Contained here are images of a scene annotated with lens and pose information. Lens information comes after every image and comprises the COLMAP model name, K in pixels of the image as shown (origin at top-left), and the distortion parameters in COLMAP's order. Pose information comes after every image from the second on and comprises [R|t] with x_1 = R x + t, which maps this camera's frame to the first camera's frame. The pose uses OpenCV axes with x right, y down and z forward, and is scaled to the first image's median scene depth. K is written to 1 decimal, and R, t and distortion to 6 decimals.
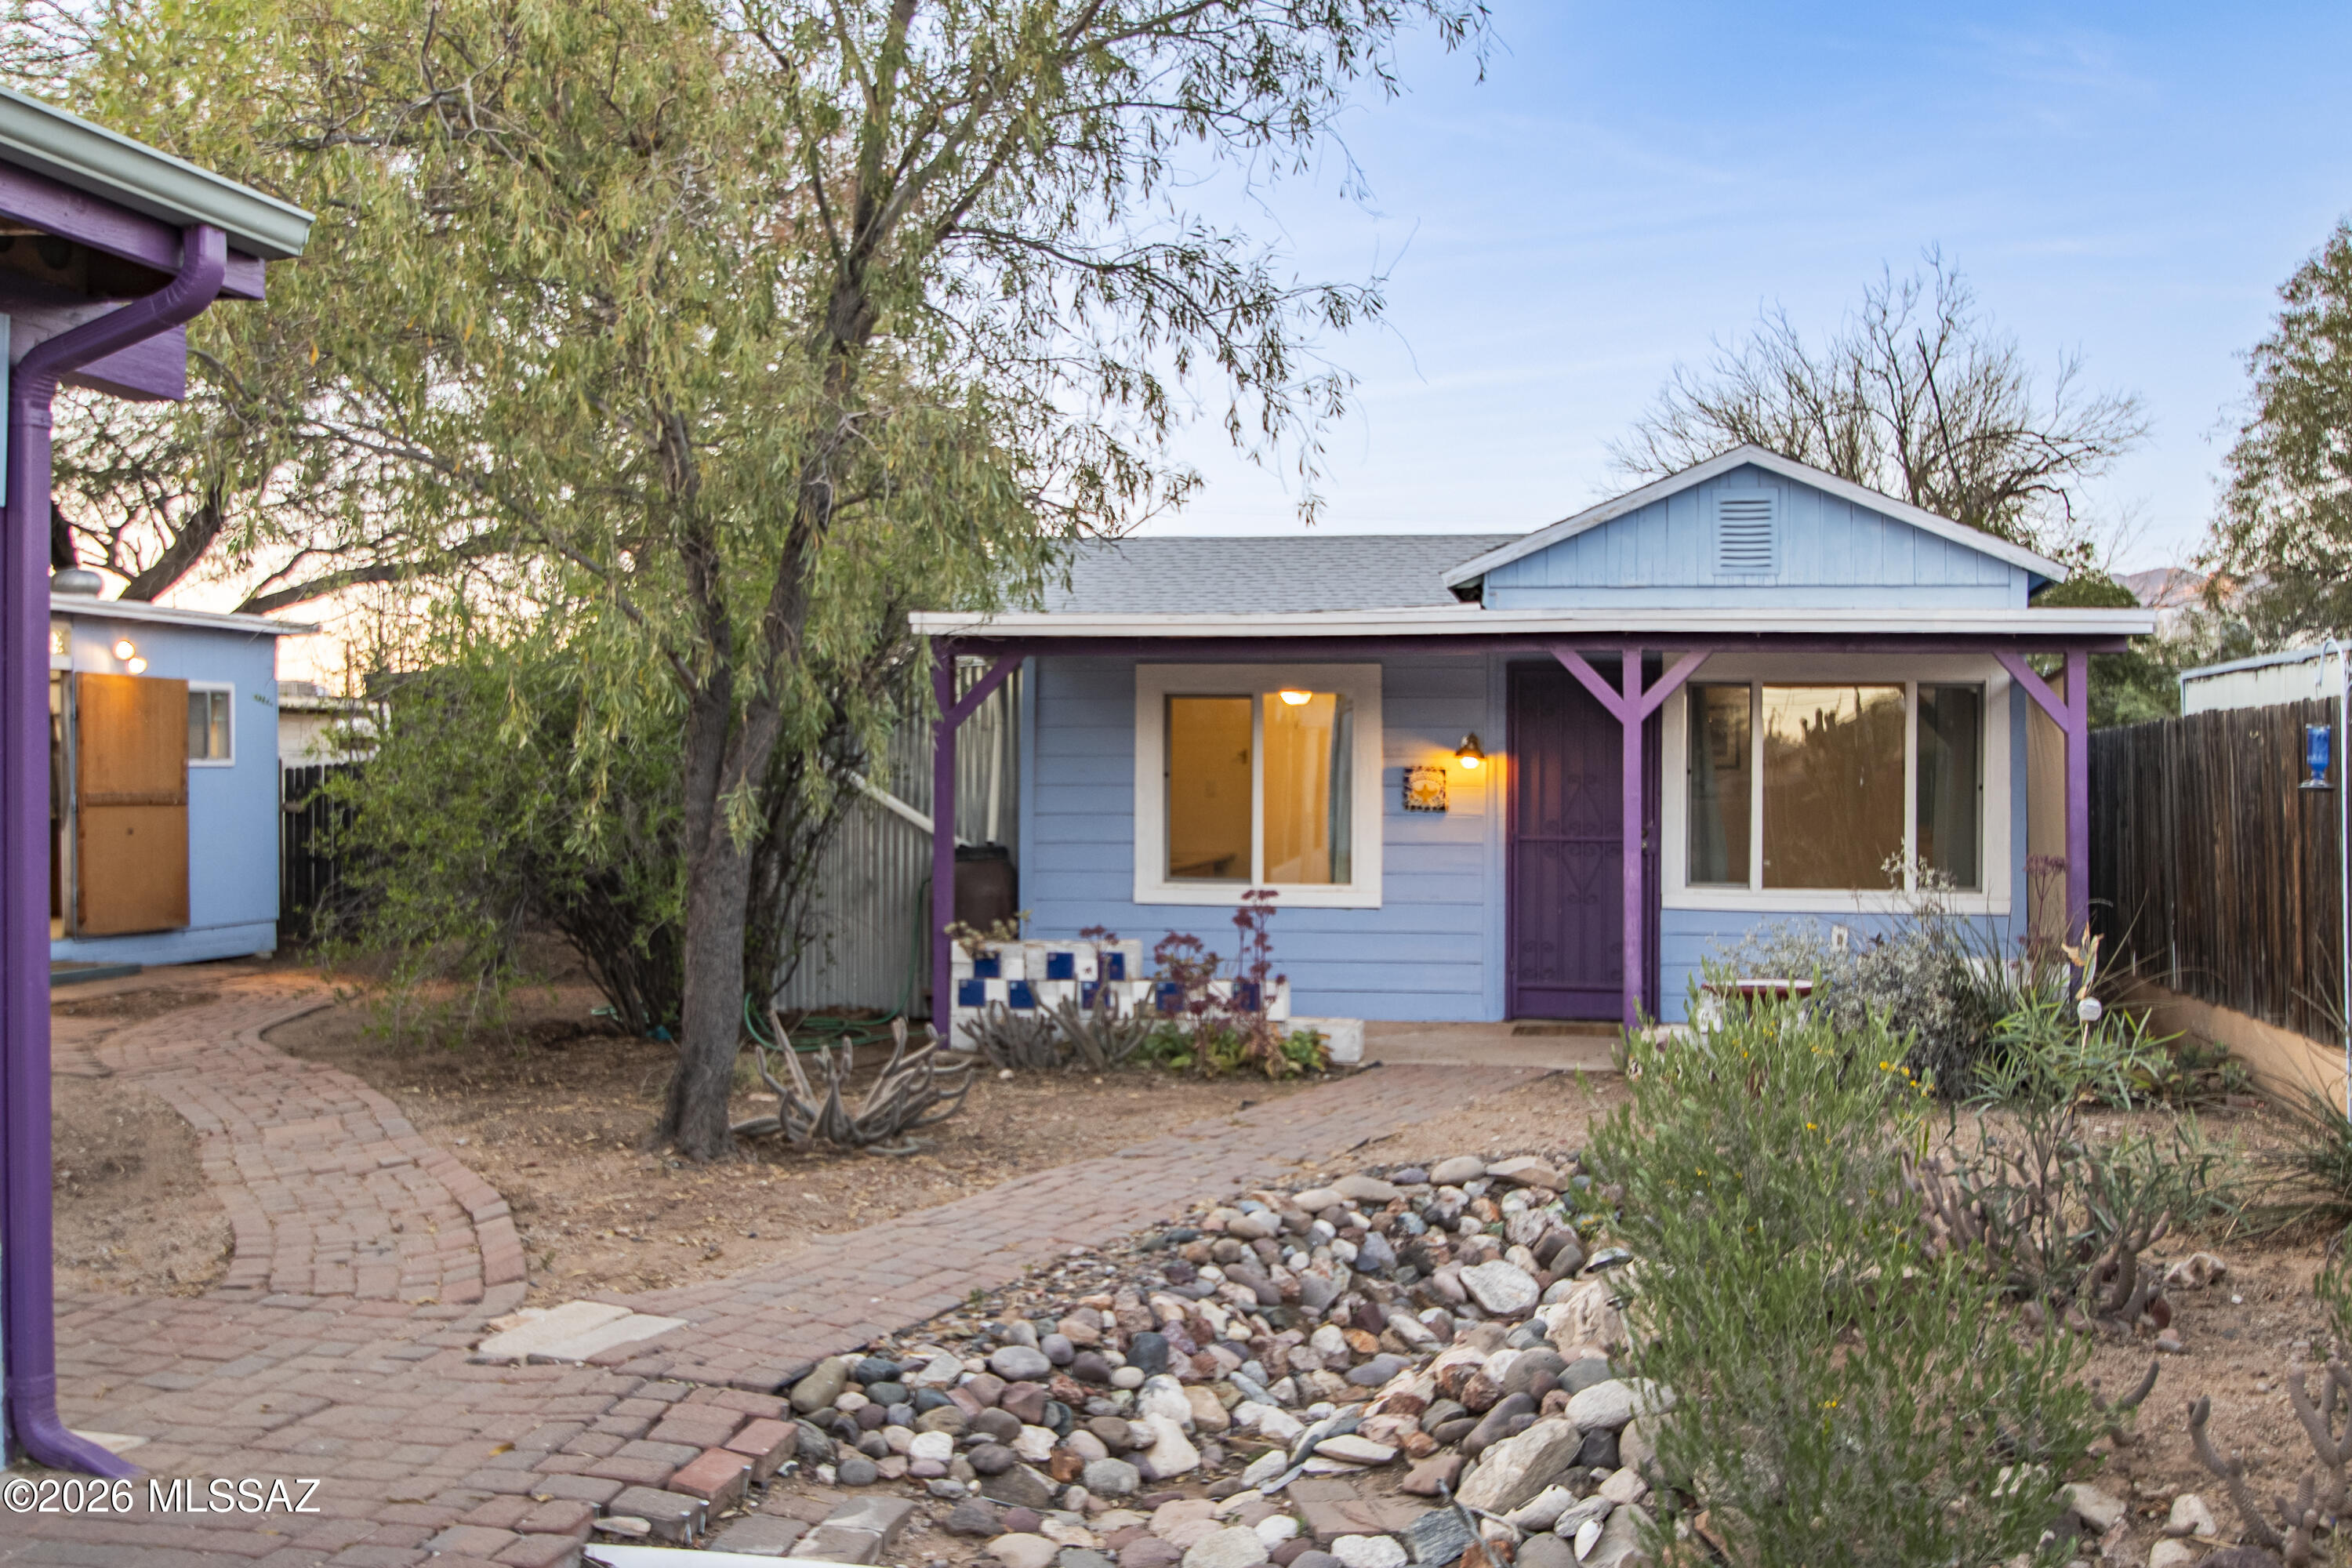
lens RADIAL K [[1996.6, 0, 1180.5], [0, 1996.6, 781.0], [0, 0, 1]] dist [-0.034947, -0.017013]
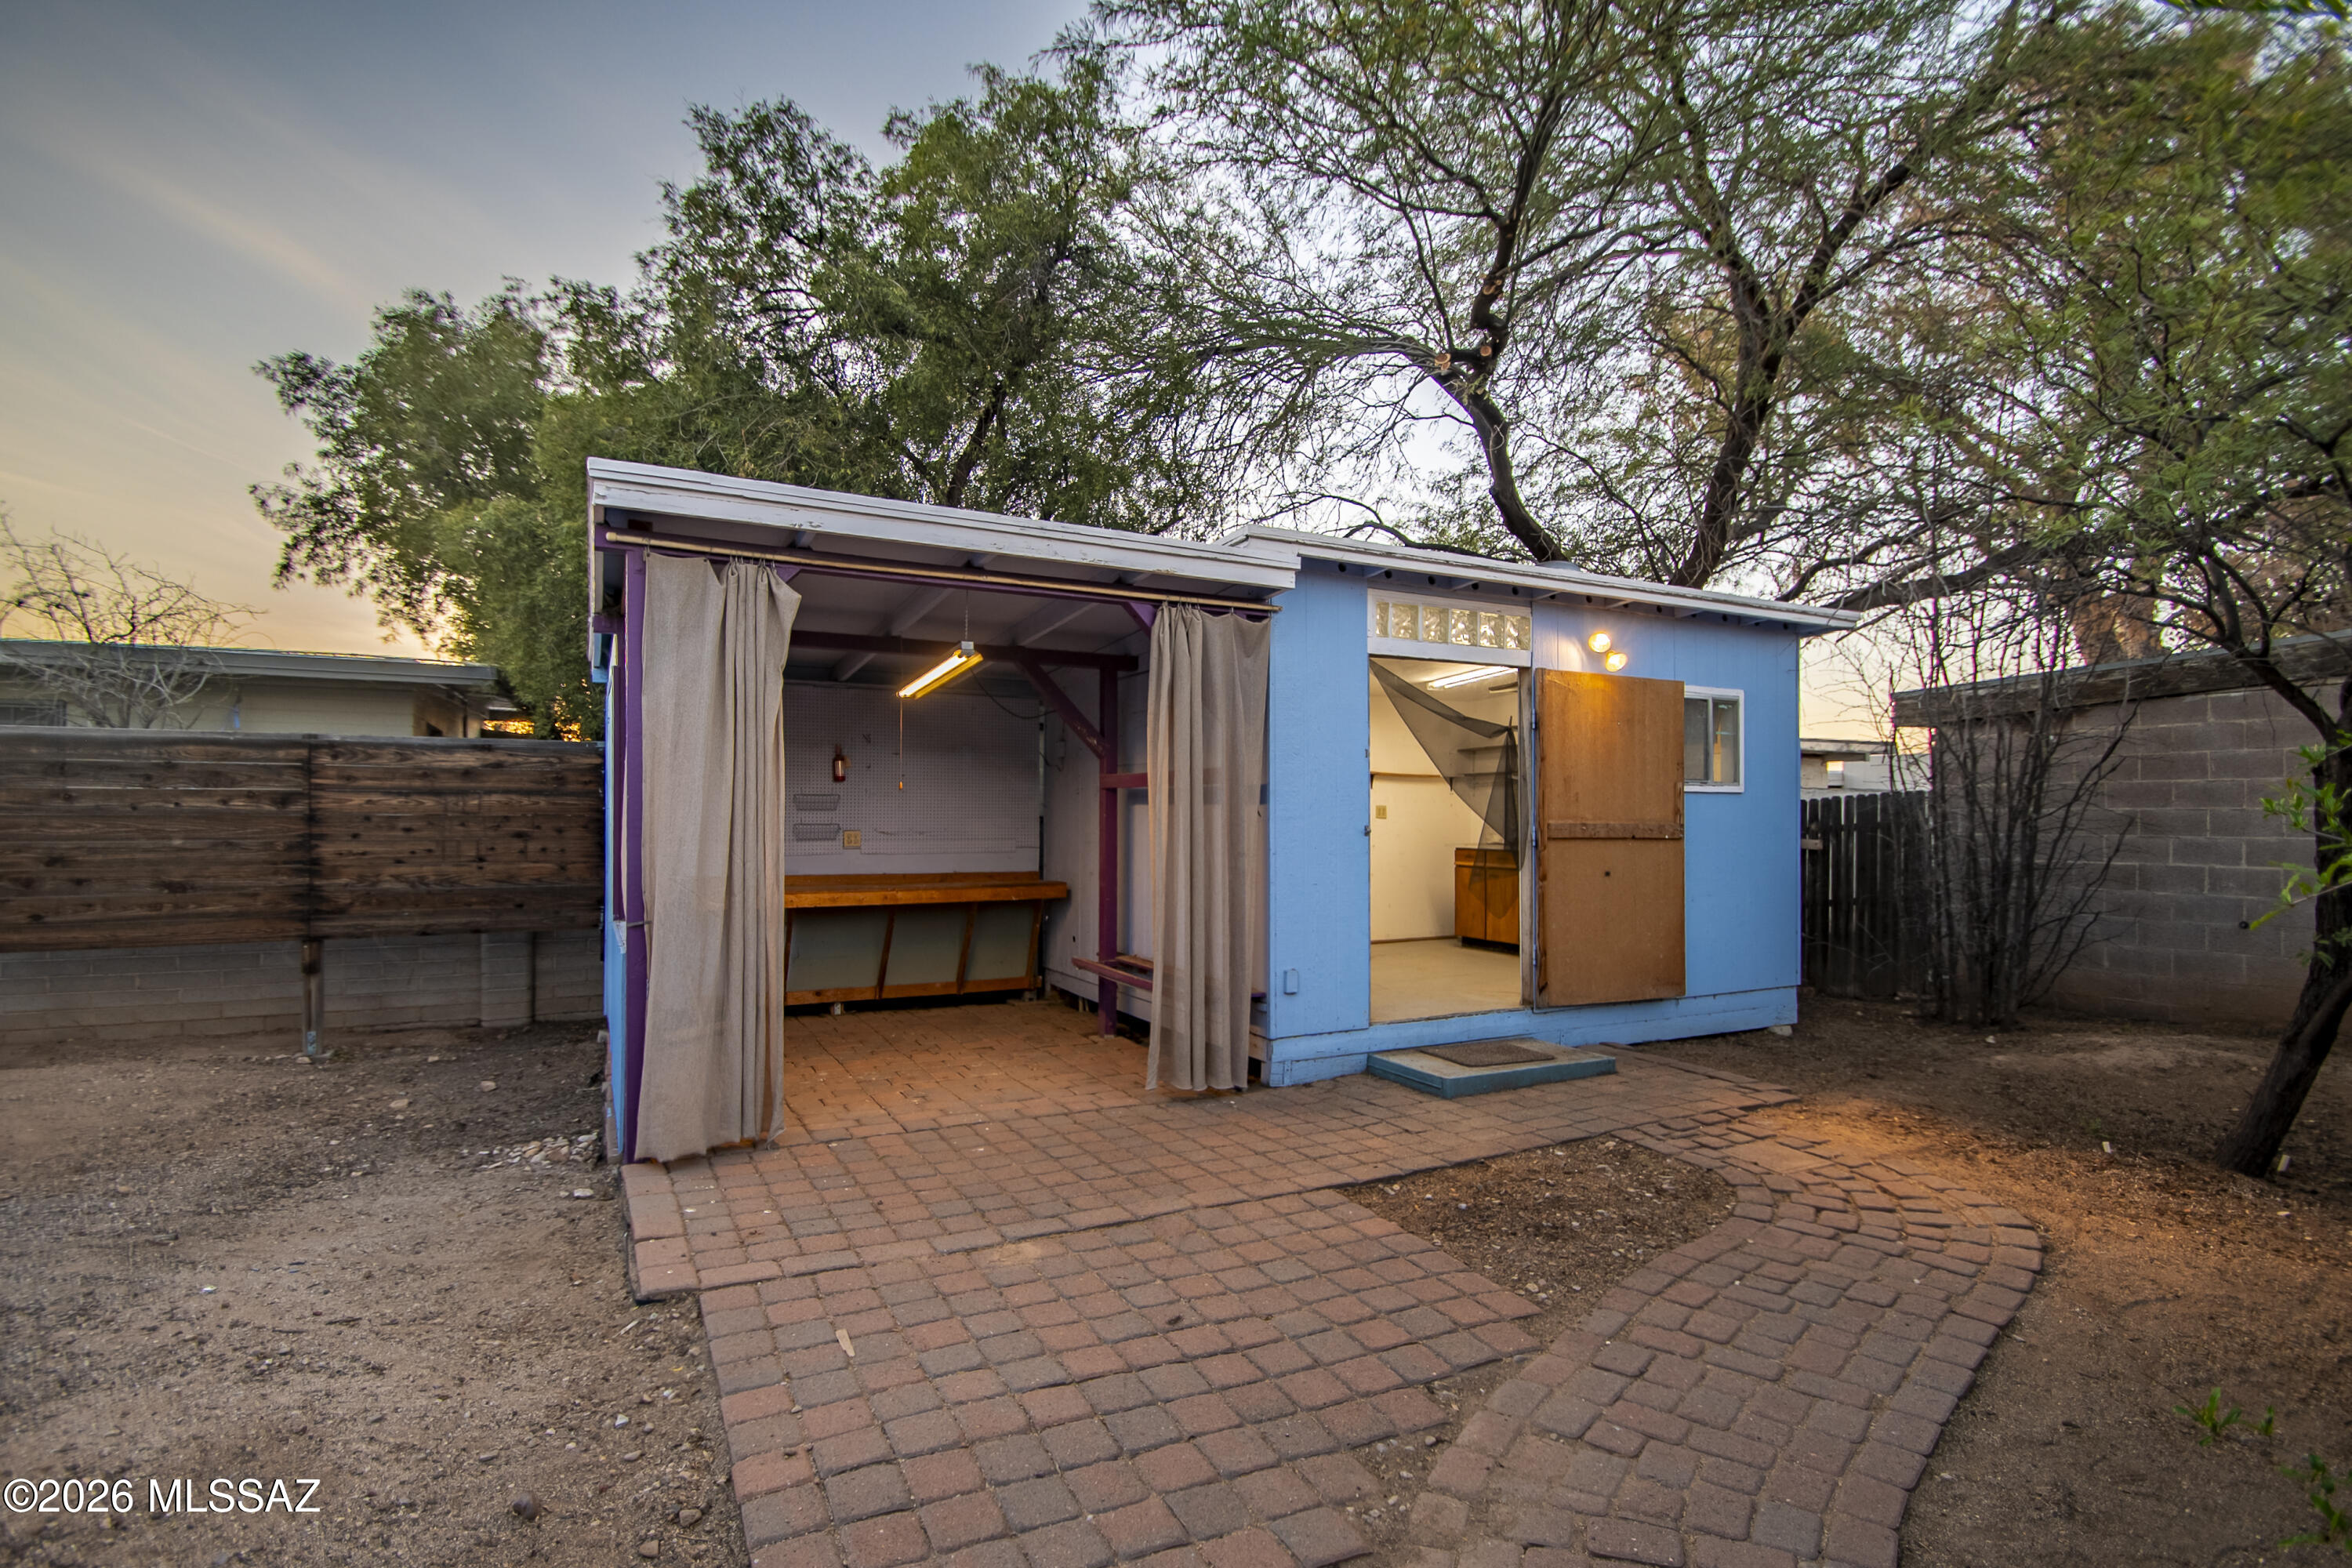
lens RADIAL K [[1041.6, 0, 1223.0], [0, 1041.6, 795.3], [0, 0, 1]] dist [0.001470, 0.000233]
pose [[0.614523, -0.008599, -0.788852, -0.815357], [-0.008103, 0.999819, -0.017211, 0.007449], [0.788857, 0.016968, 0.614342, 1.702991]]
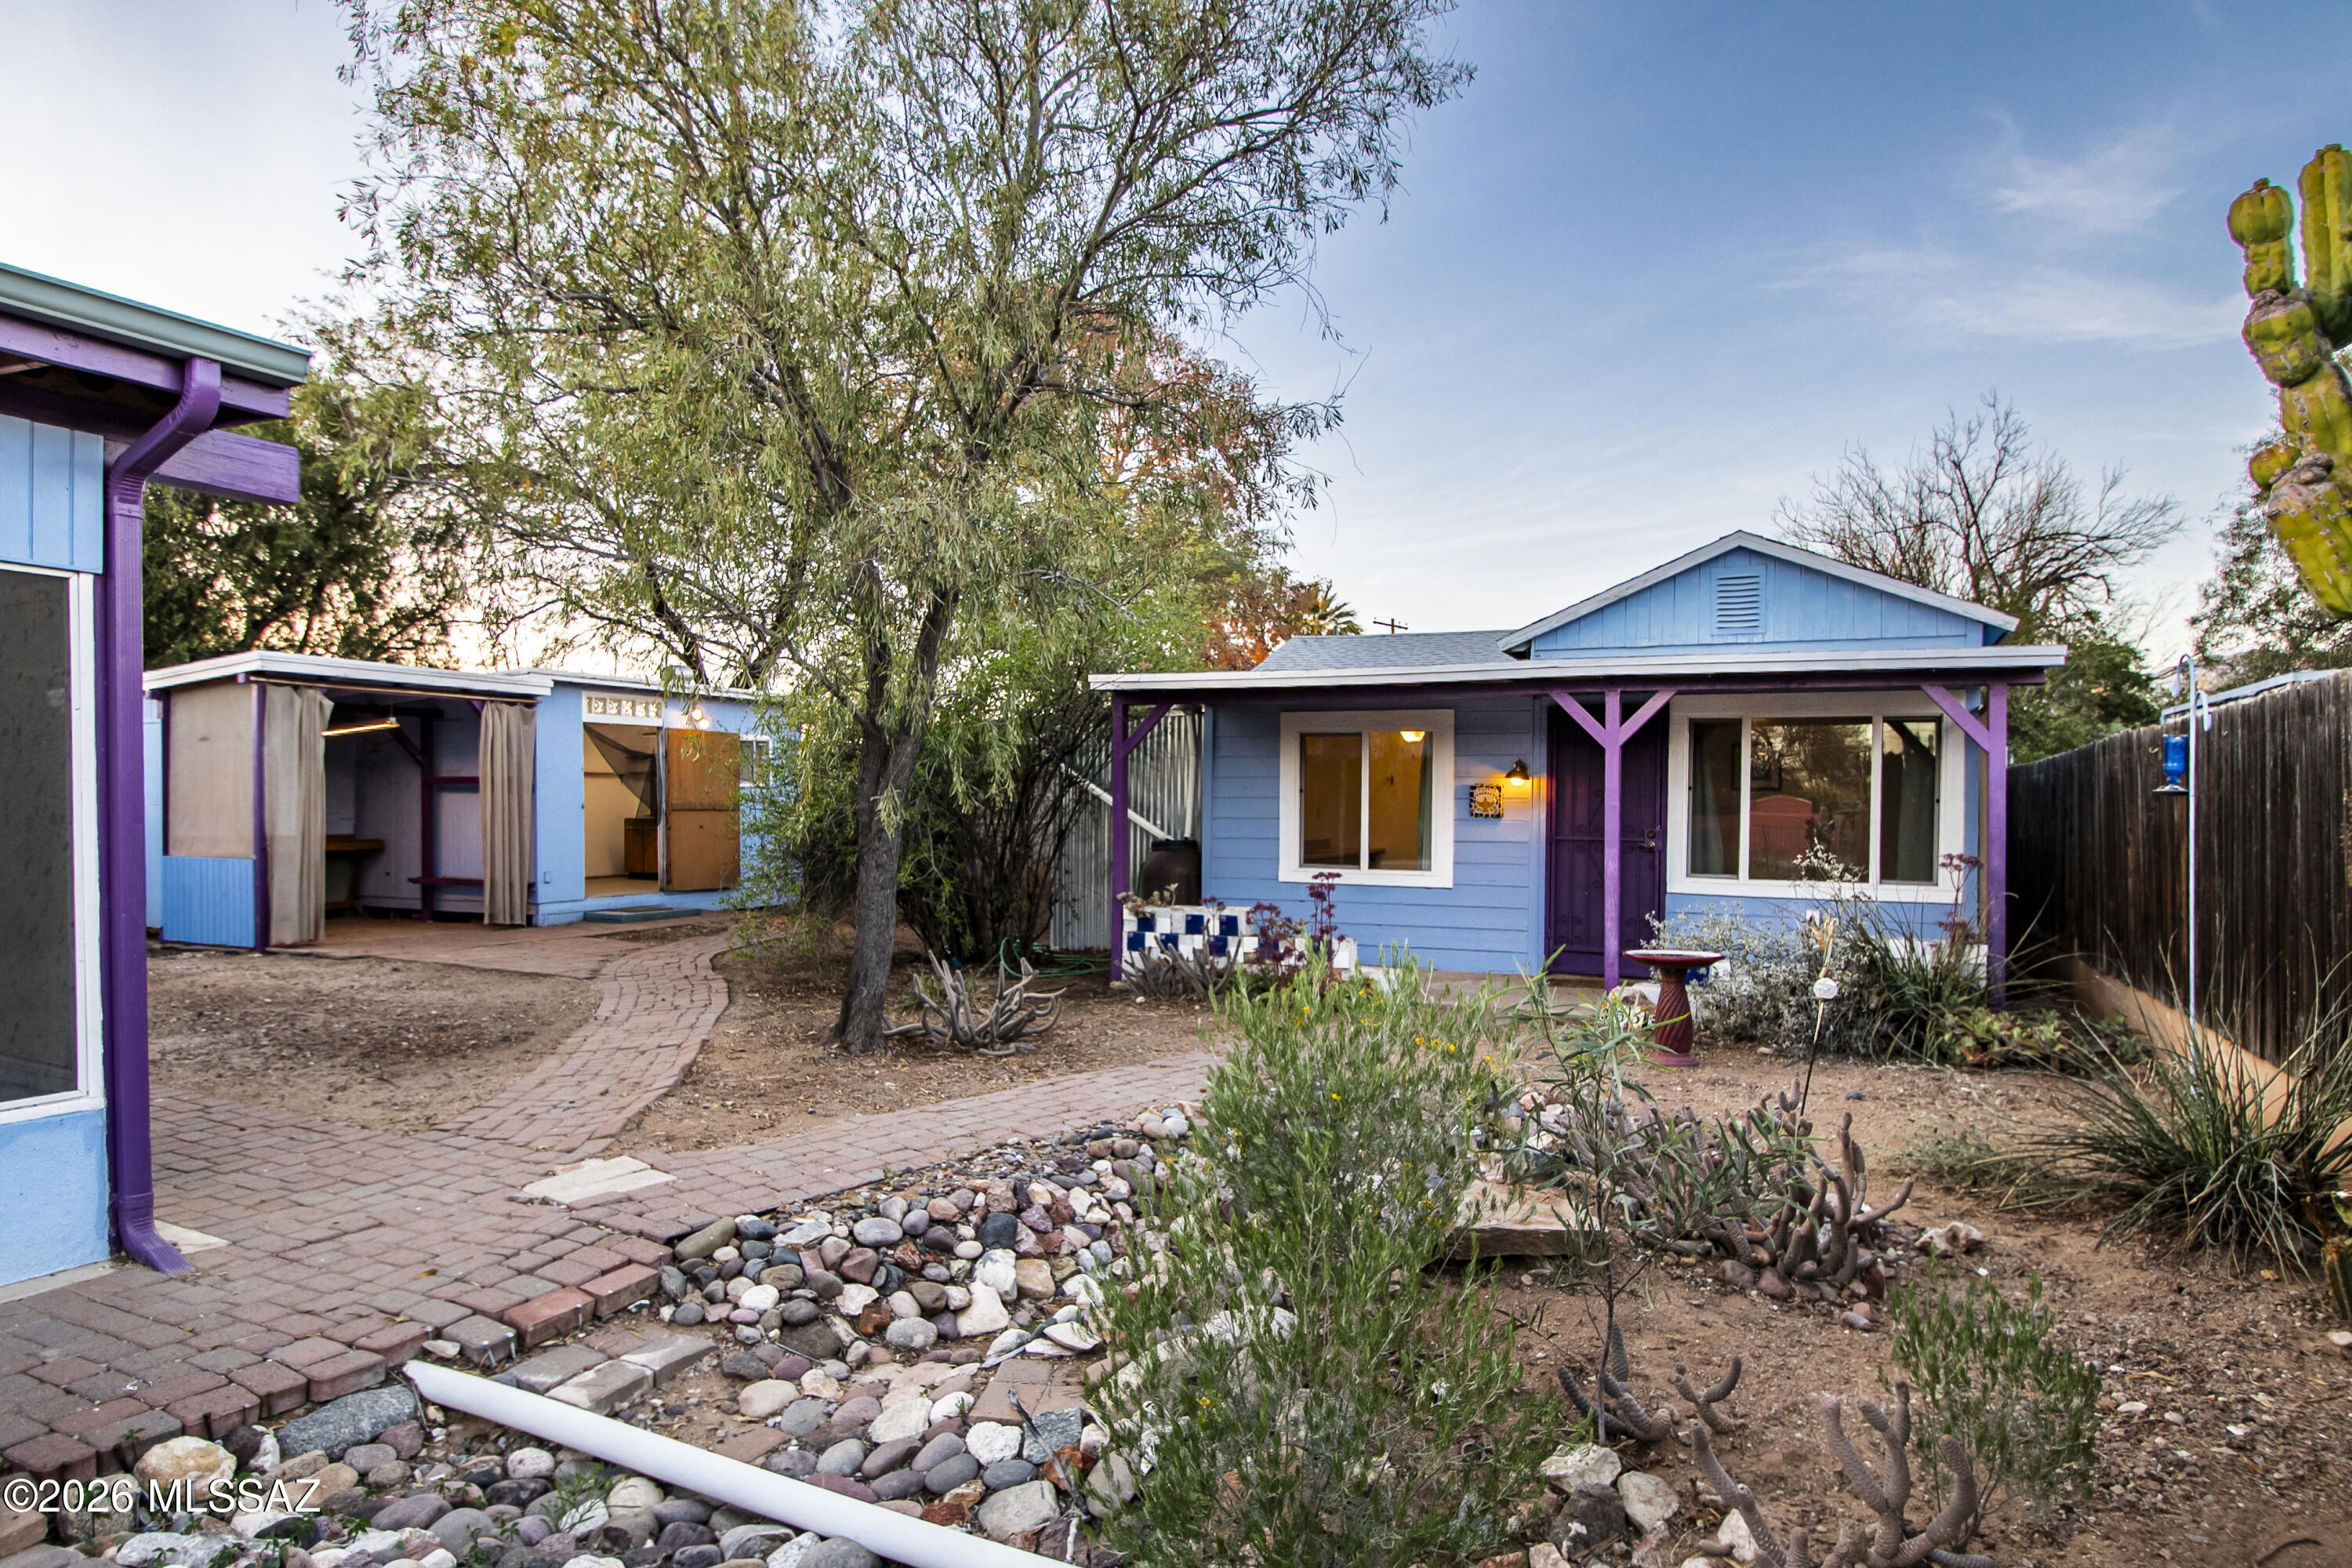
lens RADIAL K [[1273.1, 0, 1170.4], [0, 1273.1, 828.0], [0, 0, 1]] dist [-0.009986, -0.000556]
pose [[0.969467, 0.008359, -0.245080, 0.261641], [-0.004158, 0.999835, 0.017655, 0.016205], [0.245187, -0.016097, 0.969342, 0.228613]]
